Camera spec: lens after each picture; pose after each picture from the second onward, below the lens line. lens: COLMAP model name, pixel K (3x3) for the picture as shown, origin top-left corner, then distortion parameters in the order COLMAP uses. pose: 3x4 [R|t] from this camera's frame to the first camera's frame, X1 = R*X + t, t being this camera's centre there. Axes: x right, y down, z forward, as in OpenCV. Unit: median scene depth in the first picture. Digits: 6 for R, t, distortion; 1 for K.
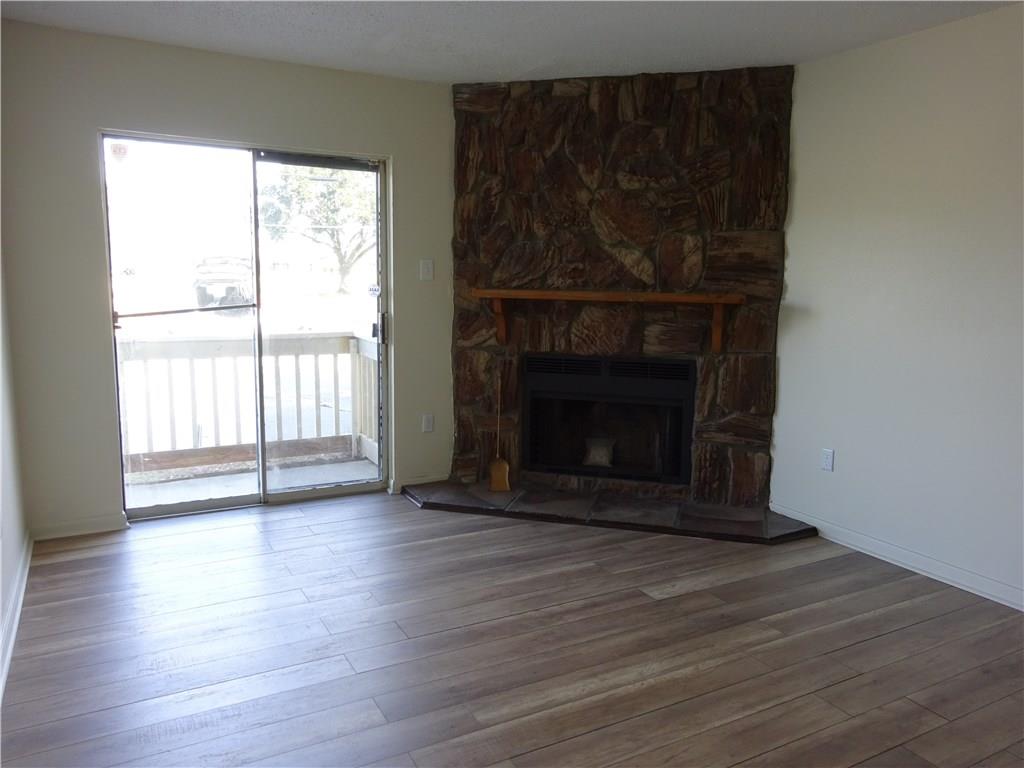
lens RADIAL K [[749.2, 0, 512.0], [0, 749.2, 384.0], [0, 0, 1]] dist [0.006628, 0.000060]
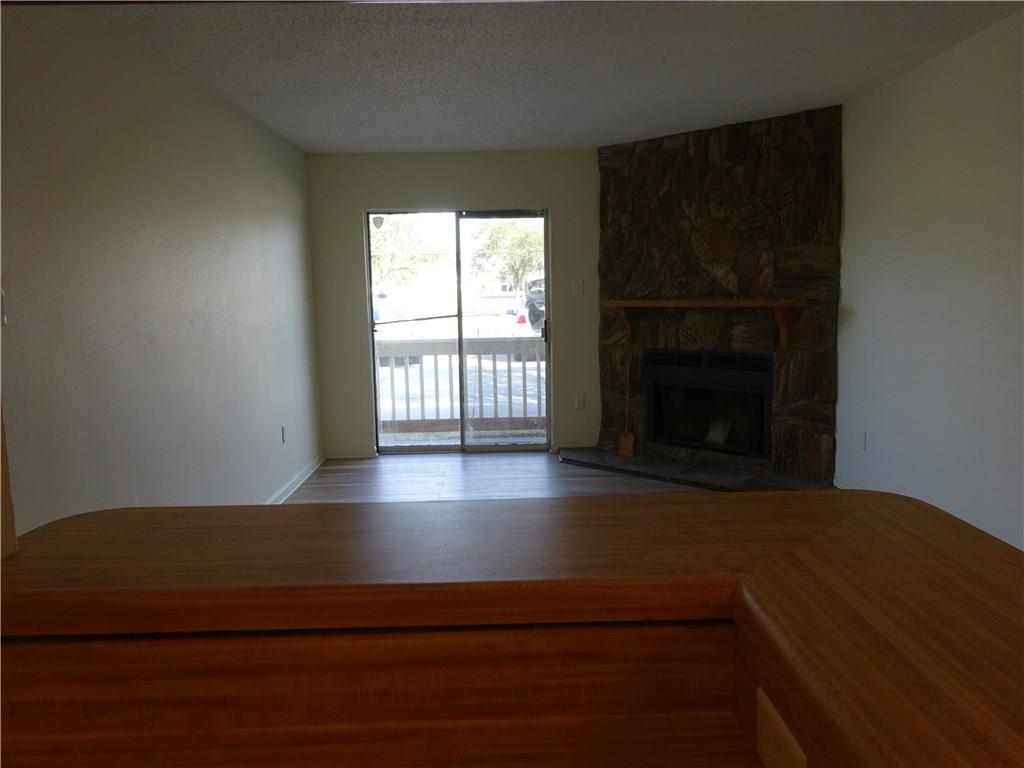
lens RADIAL K [[753.6, 0, 512.0], [0, 753.6, 384.0], [0, 0, 1]] dist [-0.001328, 0.002026]
pose [[0.883721, 0.024420, -0.467377, 0.437550], [-0.031538, 0.999475, -0.007411, 0.036439], [0.466951, 0.021289, 0.884027, -0.255072]]
